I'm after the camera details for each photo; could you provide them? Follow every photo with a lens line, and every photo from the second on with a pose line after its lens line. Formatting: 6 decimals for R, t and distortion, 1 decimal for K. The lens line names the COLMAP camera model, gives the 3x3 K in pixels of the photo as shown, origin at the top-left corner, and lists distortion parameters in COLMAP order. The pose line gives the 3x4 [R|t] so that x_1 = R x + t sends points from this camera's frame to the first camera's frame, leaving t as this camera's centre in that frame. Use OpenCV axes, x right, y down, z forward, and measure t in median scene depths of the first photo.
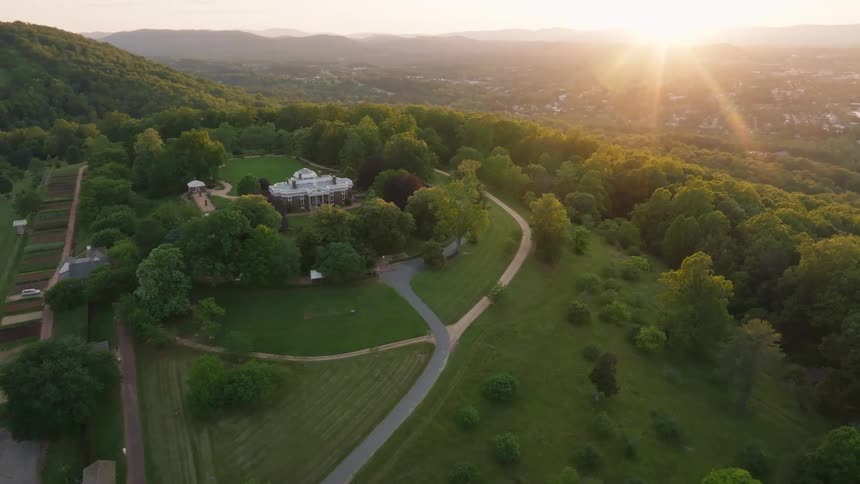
lens RADIAL K [[602.0, 0, 433.0], [0, 602.0, 238.7], [0, 0, 1]] dist [-0.004462, 0.021534]
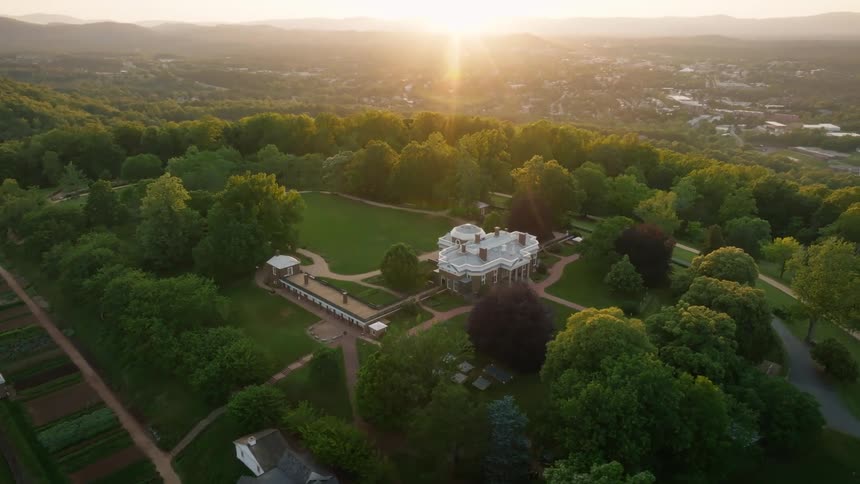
lens RADIAL K [[602.0, 0, 434.1], [0, 602.0, 238.1], [0, 0, 1]] dist [-0.004462, 0.021534]
pose [[0.952649, -0.096454, 0.288370, -0.411142], [0.092129, 0.995337, 0.028567, -0.115050], [-0.289781, -0.000647, 0.957093, 0.348930]]
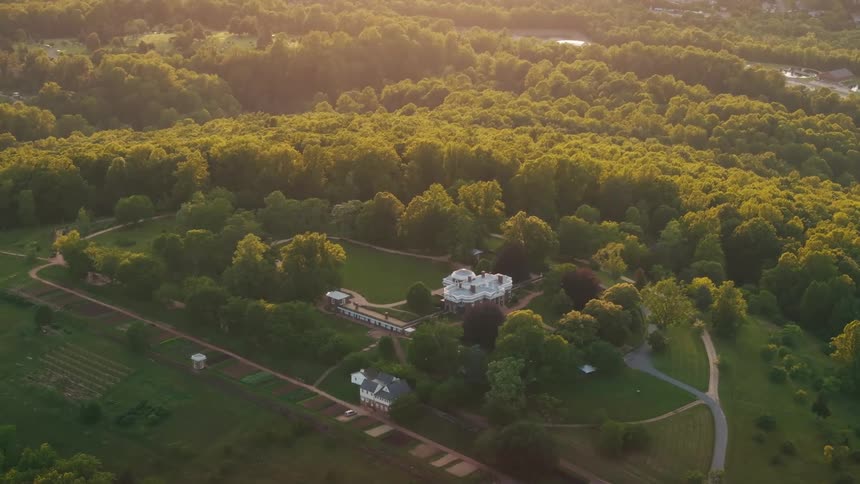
lens RADIAL K [[1897.7, 0, 430.6], [0, 1897.7, 248.4], [0, 0, 1]] dist [-0.160046, 0.000000]
pose [[0.945333, -0.093504, 0.312413, -1.126667], [0.095484, 0.995390, 0.008991, -0.169266], [-0.311813, 0.021331, 0.949904, -1.745194]]
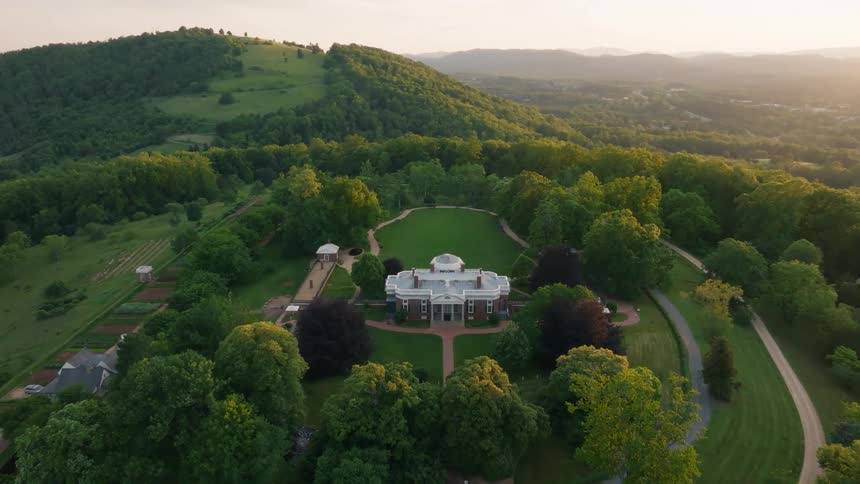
lens RADIAL K [[602.0, 0, 434.4], [0, 602.0, 238.5], [0, 0, 1]] dist [-0.004462, 0.021534]
pose [[0.878622, 0.138422, -0.457016, 0.073528], [-0.151470, 0.988428, 0.008173, -0.127585], [0.452858, 0.062044, 0.889421, 0.367165]]
